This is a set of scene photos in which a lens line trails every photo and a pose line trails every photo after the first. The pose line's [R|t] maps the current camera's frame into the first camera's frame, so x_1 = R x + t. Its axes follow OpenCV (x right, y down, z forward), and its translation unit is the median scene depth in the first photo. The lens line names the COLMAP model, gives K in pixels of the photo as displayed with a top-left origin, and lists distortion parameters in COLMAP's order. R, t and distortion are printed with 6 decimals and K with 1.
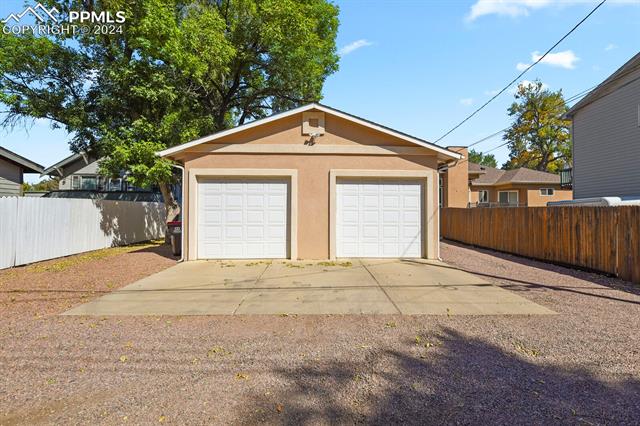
lens RADIAL K [[286.5, 0, 316.4], [0, 286.5, 215.8], [0, 0, 1]] dist [-0.002050, -0.000042]
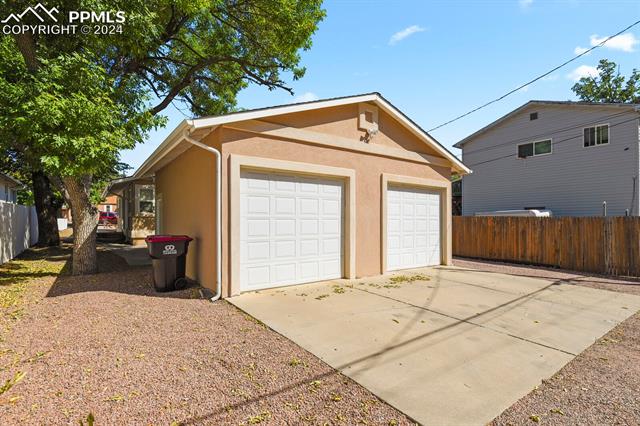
lens RADIAL K [[313.2, 0, 313.7], [0, 313.2, 218.9], [0, 0, 1]] dist [-0.005592, -0.006997]
pose [[0.840603, 0.002483, 0.541645, -0.654459], [-0.007300, 0.999951, 0.006746, -0.025173], [-0.541602, -0.009624, 0.840580, 0.300152]]
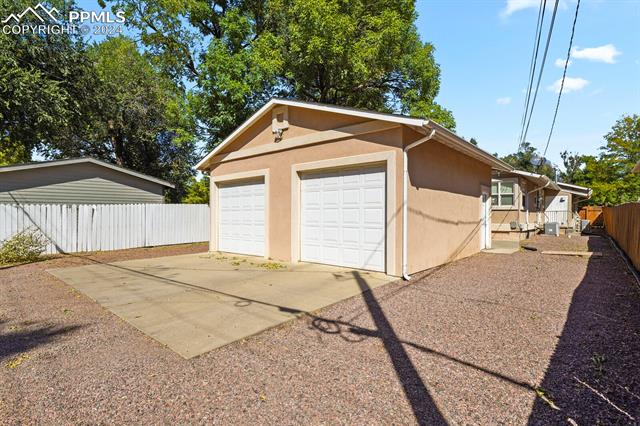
lens RADIAL K [[313.2, 0, 320.8], [0, 313.2, 210.3], [0, 0, 1]] dist [-0.005592, -0.006997]
pose [[0.735400, -0.012672, -0.677515, 0.798205], [0.017651, 0.999844, 0.000459, -0.014240], [0.677404, -0.012297, 0.735509, 0.317822]]
